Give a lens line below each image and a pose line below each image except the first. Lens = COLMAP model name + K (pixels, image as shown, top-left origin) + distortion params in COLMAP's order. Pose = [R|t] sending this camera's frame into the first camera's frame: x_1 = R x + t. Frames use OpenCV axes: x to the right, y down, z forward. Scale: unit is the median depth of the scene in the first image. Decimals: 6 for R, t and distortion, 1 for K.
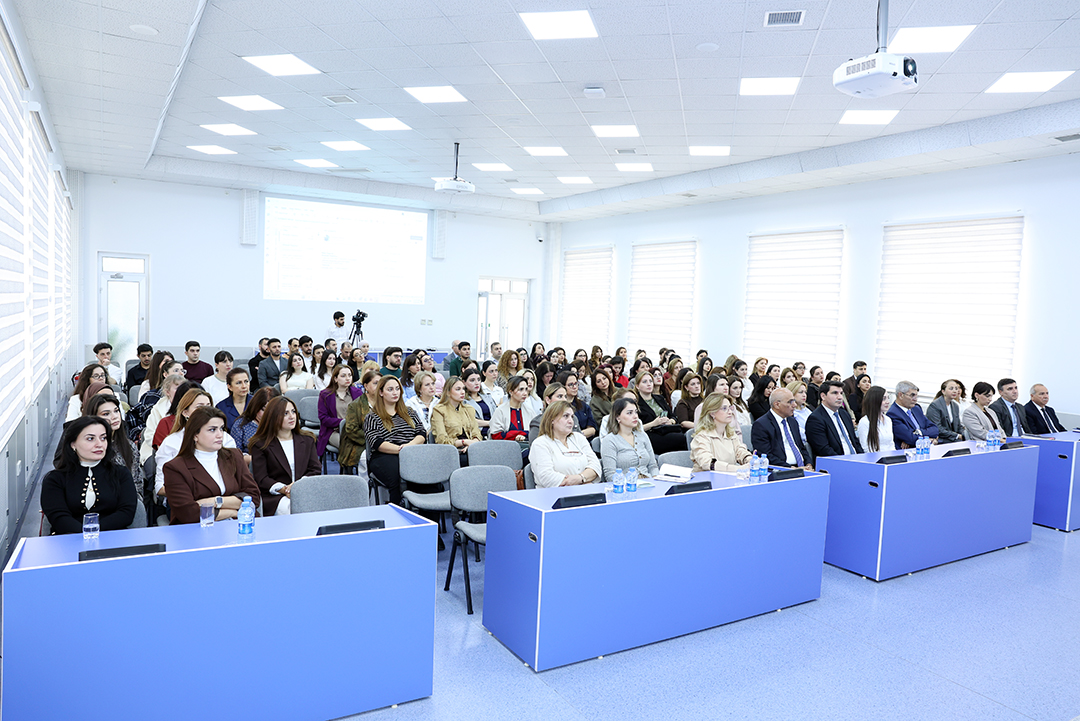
lens RADIAL K [[735.4, 0, 540.0], [0, 735.4, 360.5], [0, 0, 1]] dist [-0.114278, 0.090071]
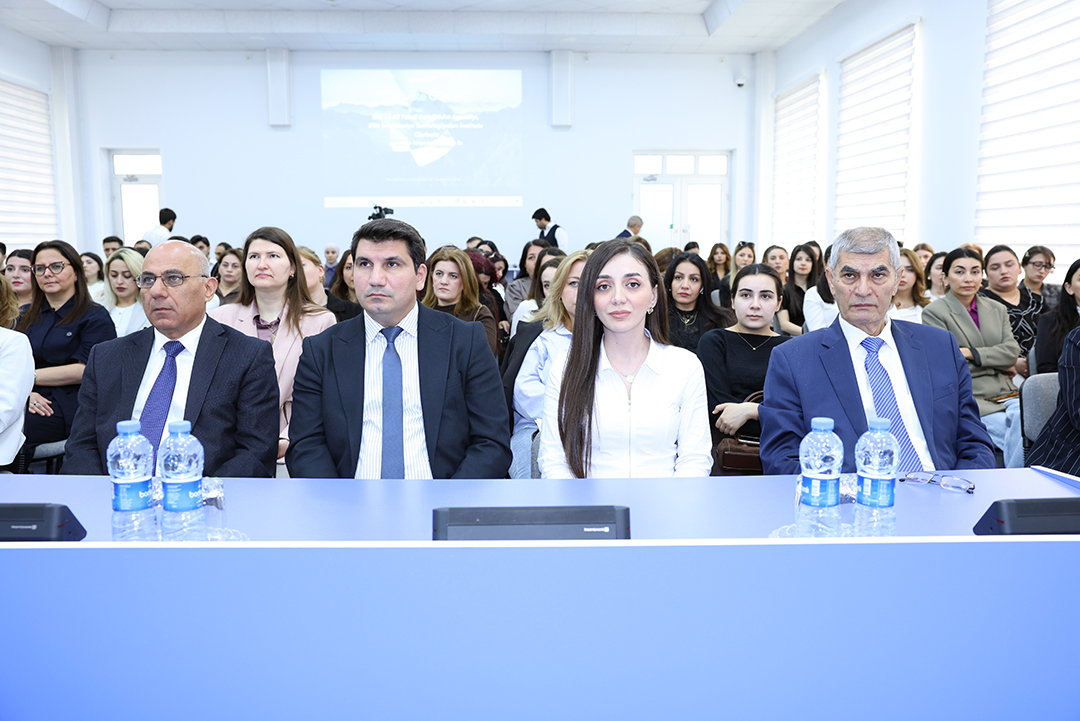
lens RADIAL K [[904.0, 0, 534.7], [0, 904.0, 347.6], [0, 0, 1]] dist [-0.049123, 0.092130]
pose [[0.869154, 0.016403, -0.494269, 0.559788], [0.003871, 0.999194, 0.039967, 0.060403], [0.494526, -0.036651, 0.868390, 0.648492]]
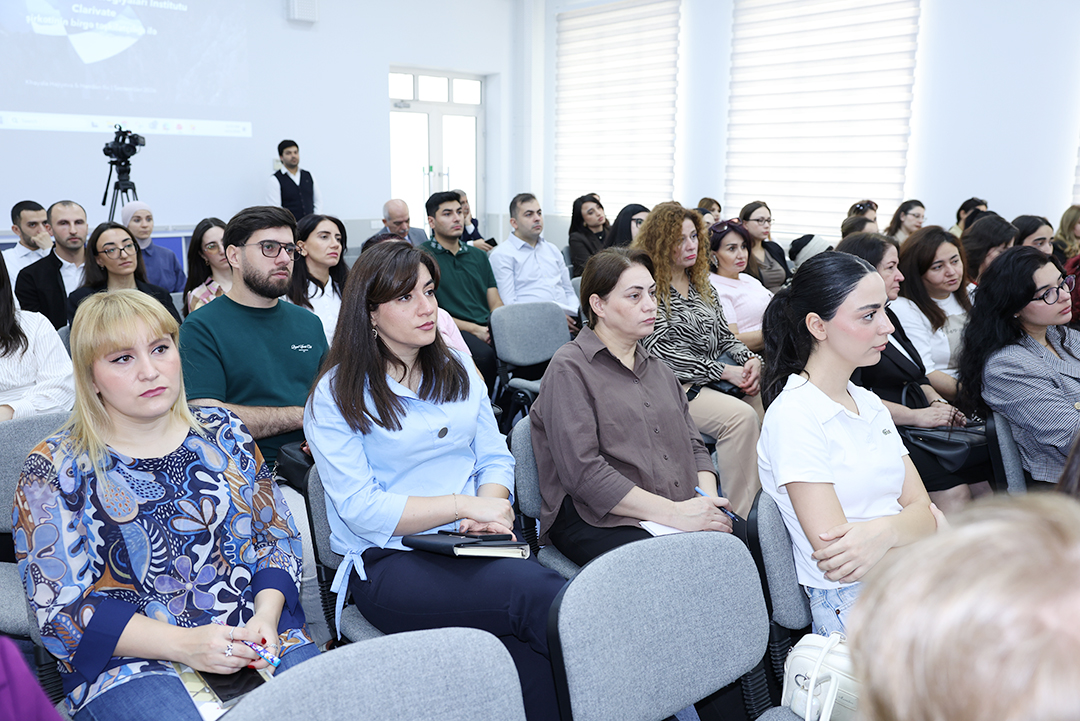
lens RADIAL K [[904.0, 0, 534.7], [0, 904.0, 347.6], [0, 0, 1]] dist [-0.049123, 0.092130]
pose [[0.986749, -0.062853, 0.149589, -0.212460], [0.043589, 0.990720, 0.128743, -0.010242], [-0.156292, -0.120517, 0.980331, 0.937056]]
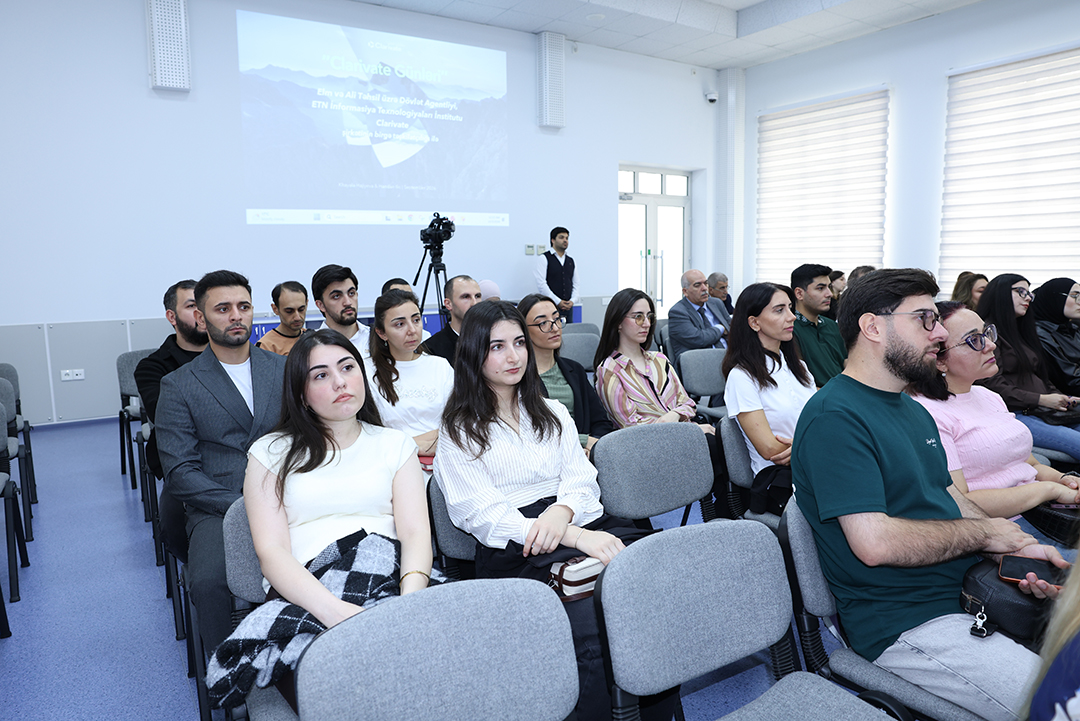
lens RADIAL K [[735.4, 0, 540.0], [0, 735.4, 360.5], [0, 0, 1]] dist [-0.114278, 0.090071]
pose [[0.998264, -0.056369, 0.017050, -0.380320], [0.055167, 0.996407, 0.064268, -0.015439], [-0.020611, -0.063216, 0.997787, 1.080281]]
